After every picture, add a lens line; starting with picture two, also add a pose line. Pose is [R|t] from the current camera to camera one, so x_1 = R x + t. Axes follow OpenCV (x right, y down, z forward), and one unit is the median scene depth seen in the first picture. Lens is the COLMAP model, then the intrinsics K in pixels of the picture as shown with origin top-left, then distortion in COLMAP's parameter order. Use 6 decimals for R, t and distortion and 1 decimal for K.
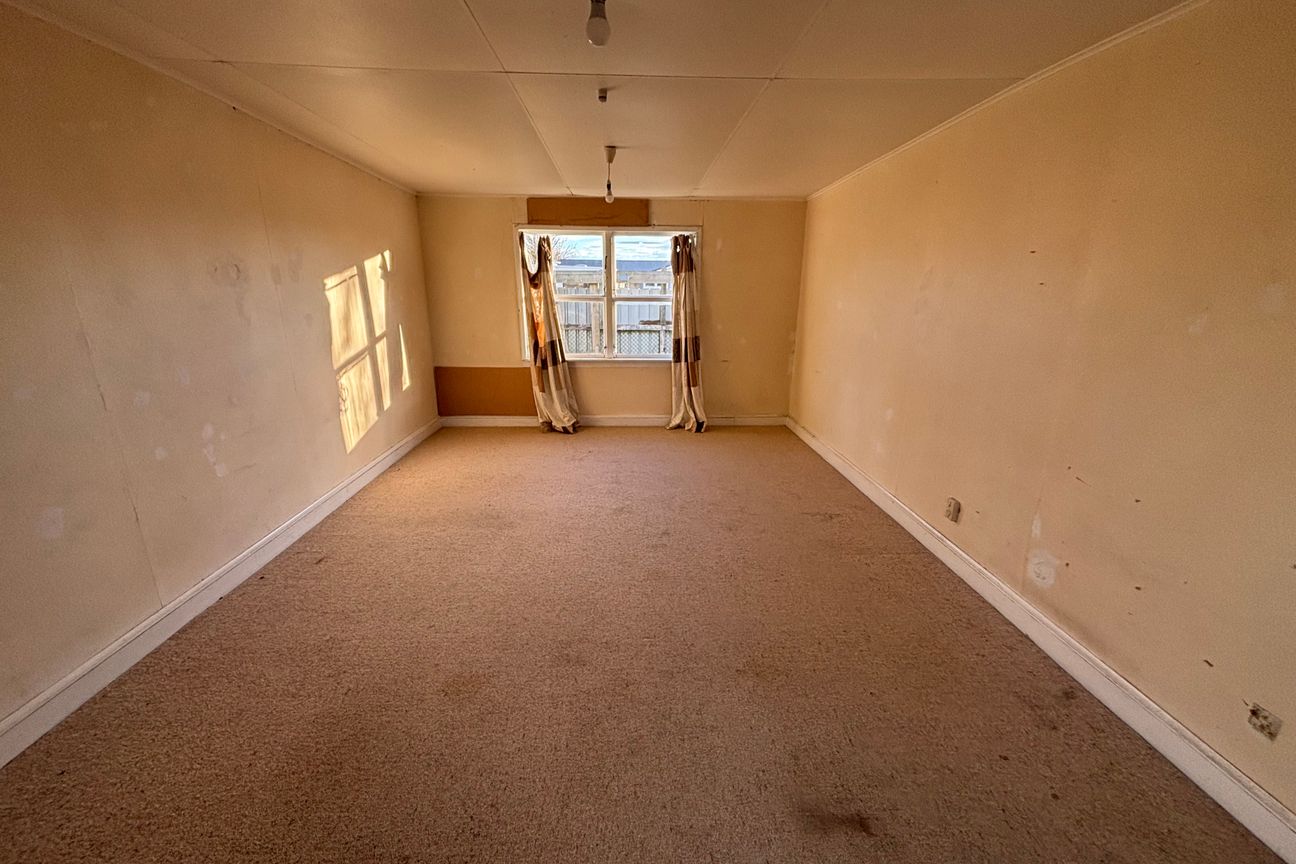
lens RADIAL K [[517.7, 0, 643.2], [0, 517.7, 429.4], [0, 0, 1]] dist [-0.001214, -0.000078]
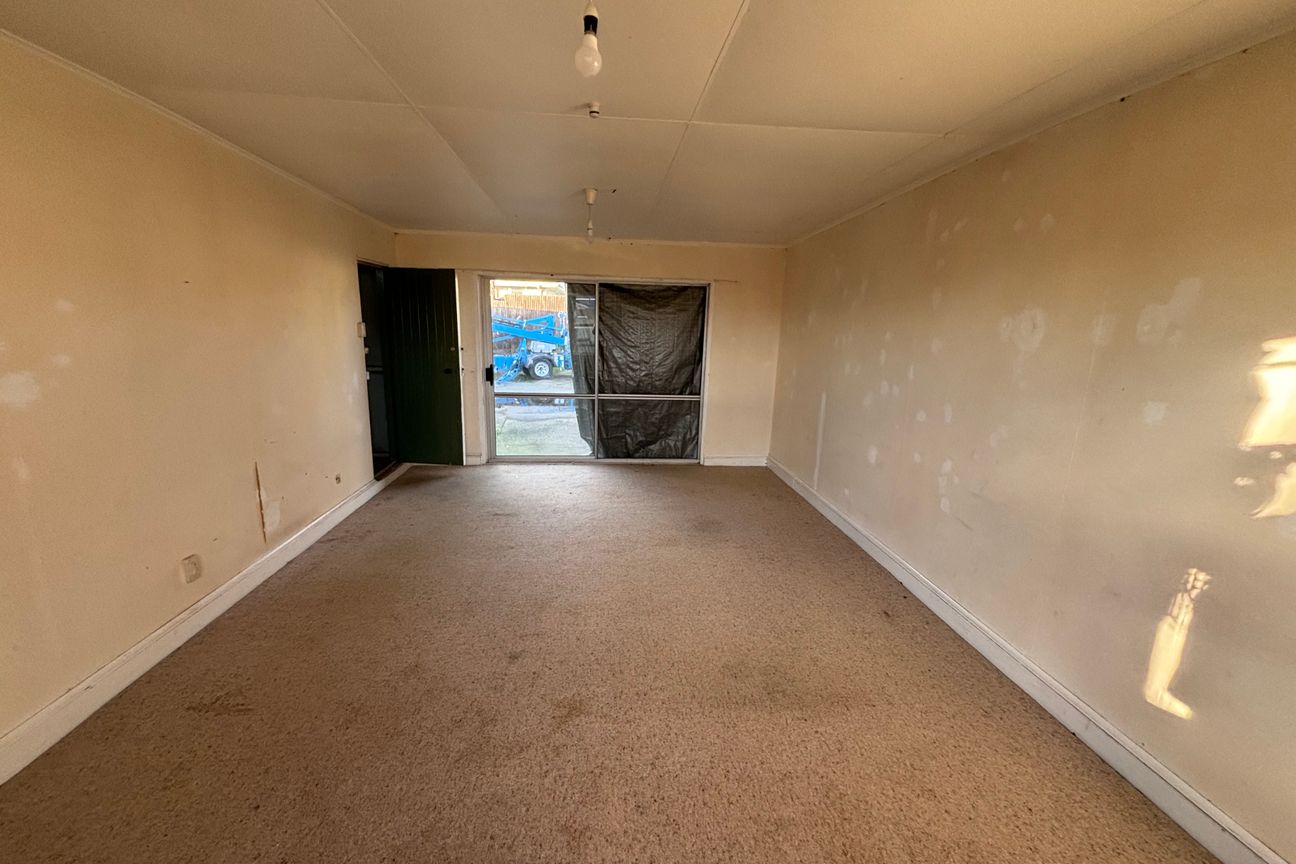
lens RADIAL K [[517.7, 0, 643.2], [0, 517.7, 429.4], [0, 0, 1]] dist [-0.001214, -0.000078]
pose [[-0.998195, -0.020702, -0.056378, -0.103249], [-0.044314, 0.887479, 0.458712, -0.487198], [0.040538, 0.460383, -0.886794, 1.701704]]
